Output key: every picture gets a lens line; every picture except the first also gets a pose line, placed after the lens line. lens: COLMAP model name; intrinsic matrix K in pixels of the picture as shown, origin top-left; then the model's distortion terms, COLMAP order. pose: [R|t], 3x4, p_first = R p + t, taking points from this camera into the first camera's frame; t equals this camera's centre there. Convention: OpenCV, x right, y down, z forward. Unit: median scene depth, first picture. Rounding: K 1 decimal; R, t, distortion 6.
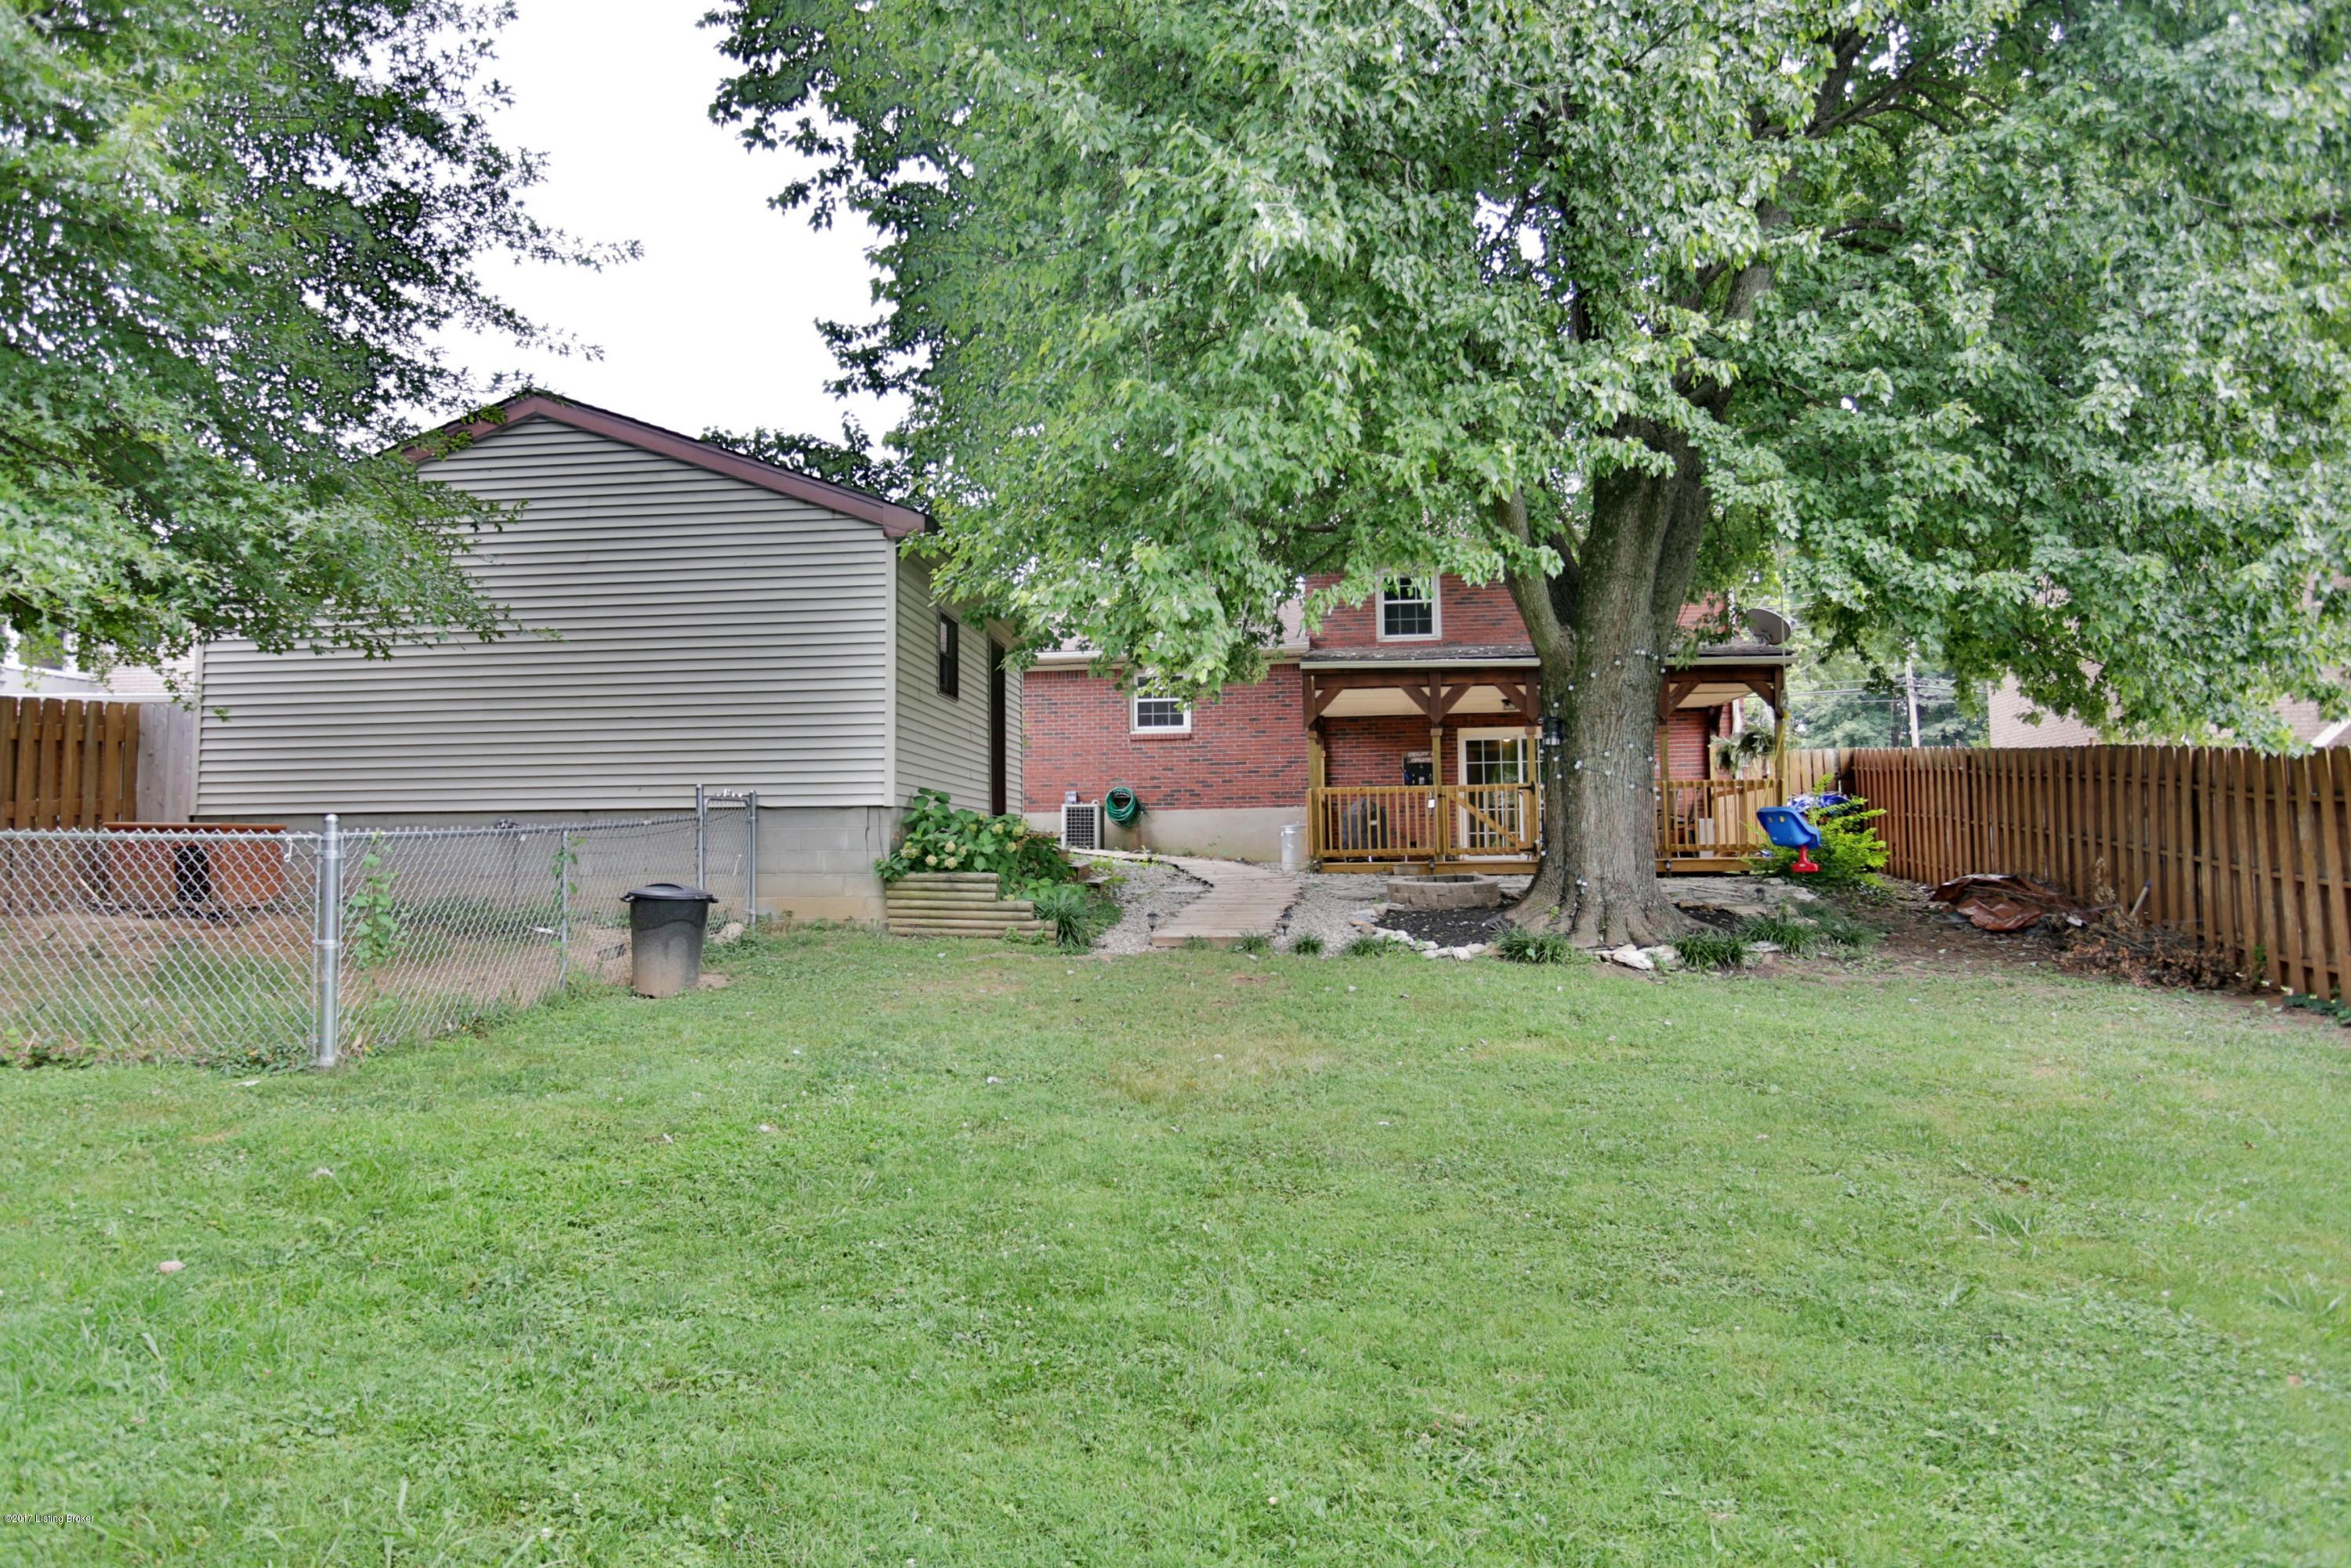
lens RADIAL K [[1618.1, 0, 1175.0], [0, 1618.1, 791.4], [0, 0, 1]] dist [-0.000637, 0.004794]
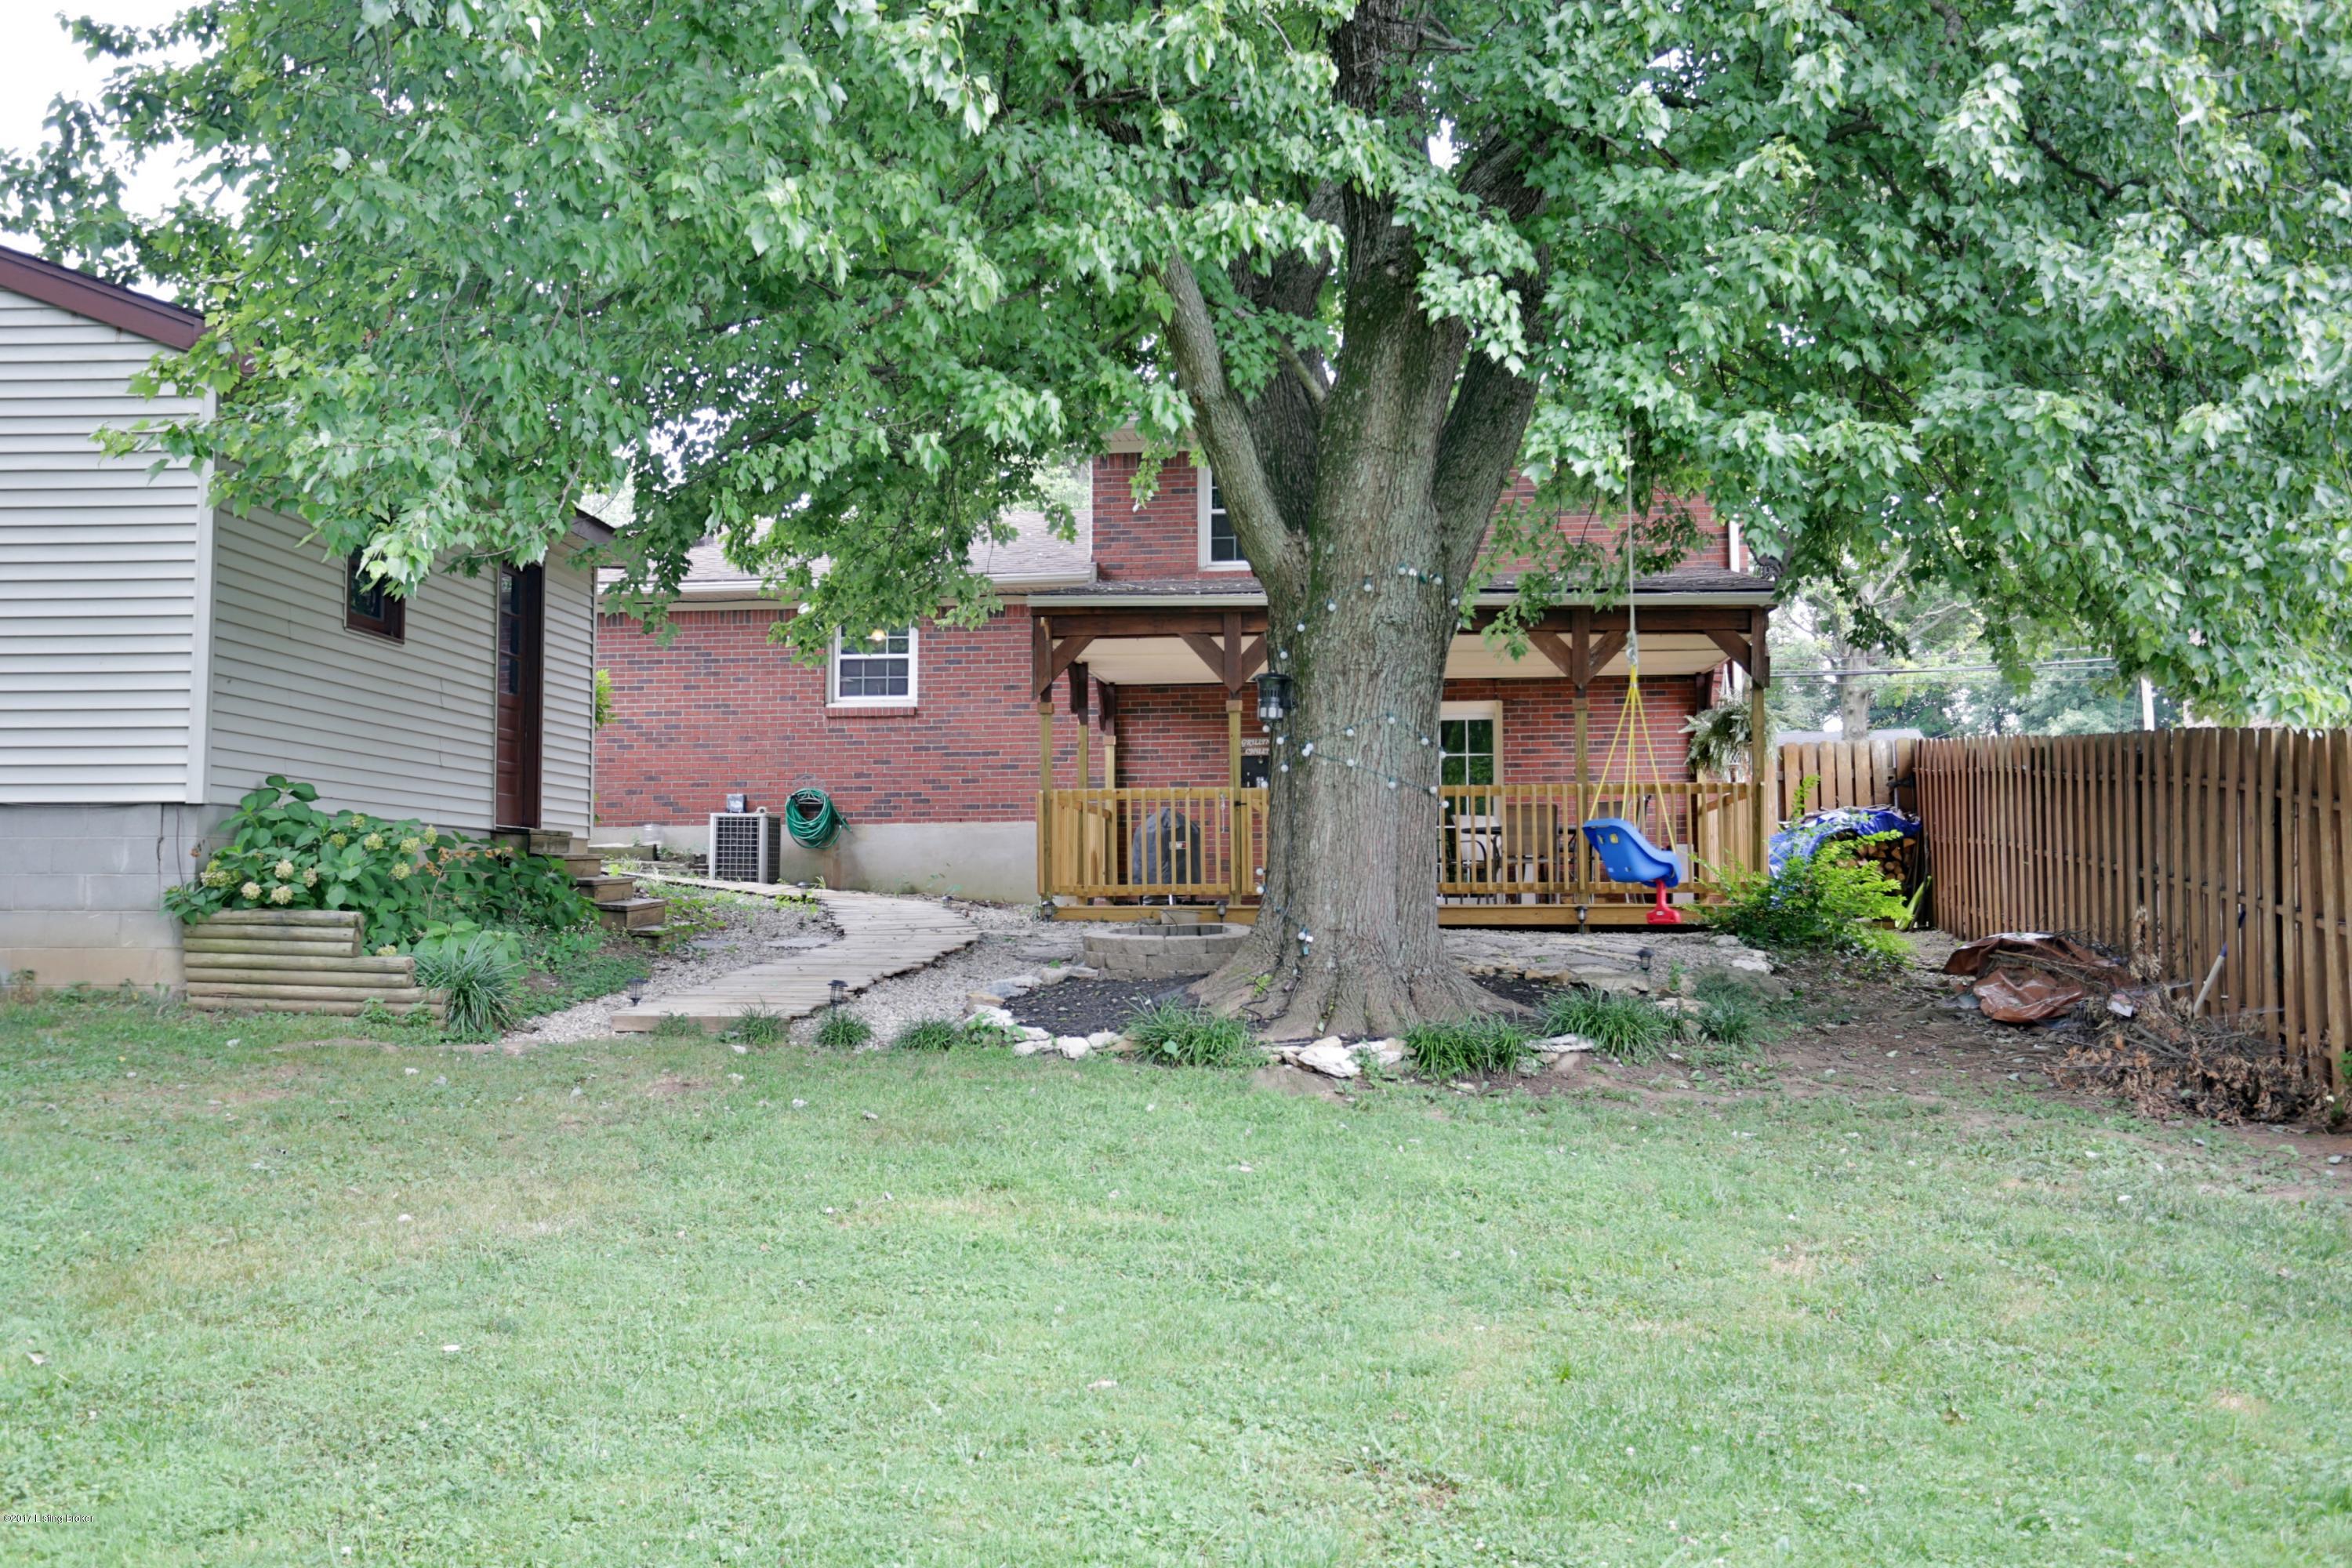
lens RADIAL K [[2294.6, 0, 1172.2], [0, 2294.6, 793.4], [0, 0, 1]] dist [0.052127, 0.000000]
pose [[0.999925, 0.010540, -0.006207, 0.209359], [-0.010579, 0.999925, -0.006236, 0.007042], [0.006141, 0.006301, 0.999961, 0.110843]]
